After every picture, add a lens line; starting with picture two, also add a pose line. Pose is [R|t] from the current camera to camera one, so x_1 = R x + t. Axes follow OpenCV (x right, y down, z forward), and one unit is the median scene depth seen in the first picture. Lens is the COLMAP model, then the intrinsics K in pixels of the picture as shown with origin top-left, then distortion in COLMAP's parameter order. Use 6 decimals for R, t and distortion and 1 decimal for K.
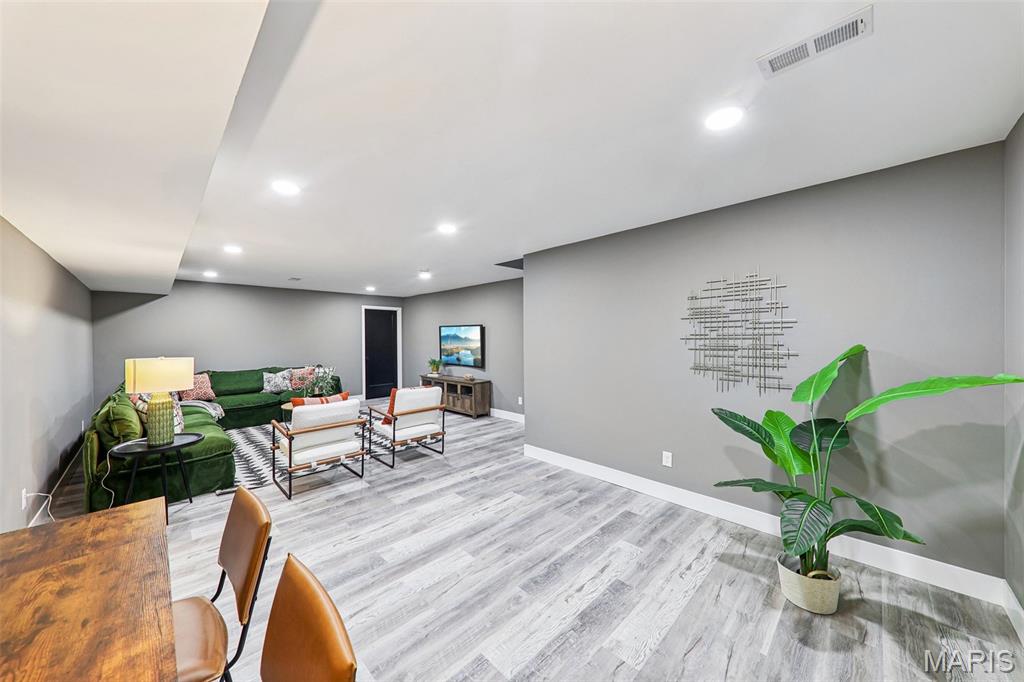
lens RADIAL K [[350.0, 0, 503.6], [0, 350.0, 342.4], [0, 0, 1]] dist [0.004656, -0.000159]
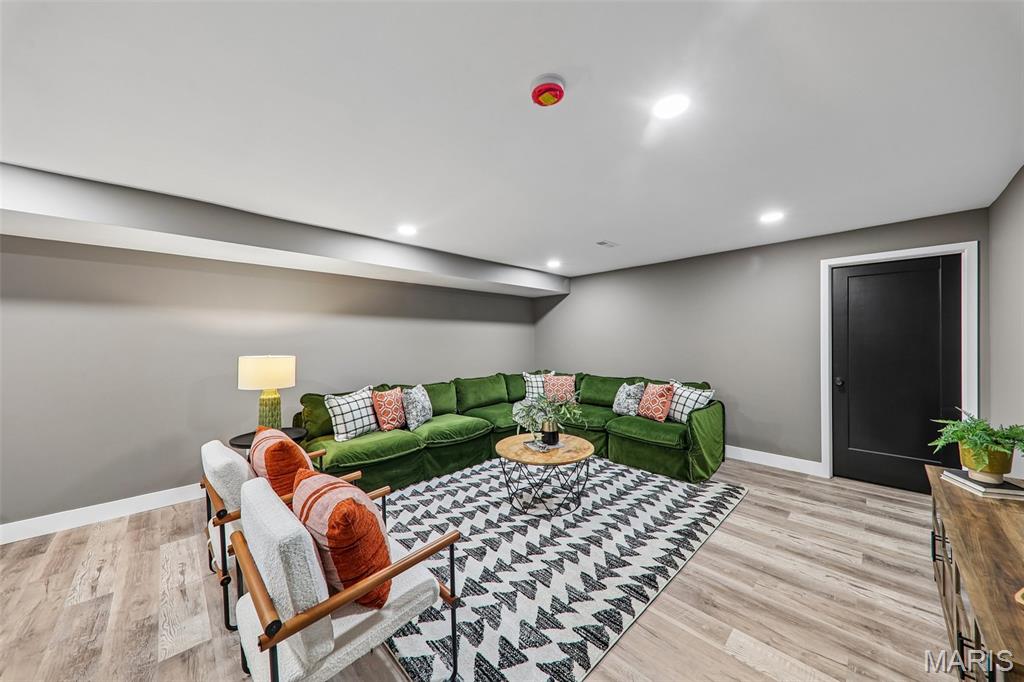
lens RADIAL K [[350.0, 0, 503.6], [0, 350.0, 342.4], [0, 0, 1]] dist [0.004656, -0.000159]
pose [[0.022976, 0.016216, -0.999605, 0.041589], [-0.005071, 0.999857, 0.016103, -0.009380], [0.999723, 0.004699, 0.023055, 0.742390]]
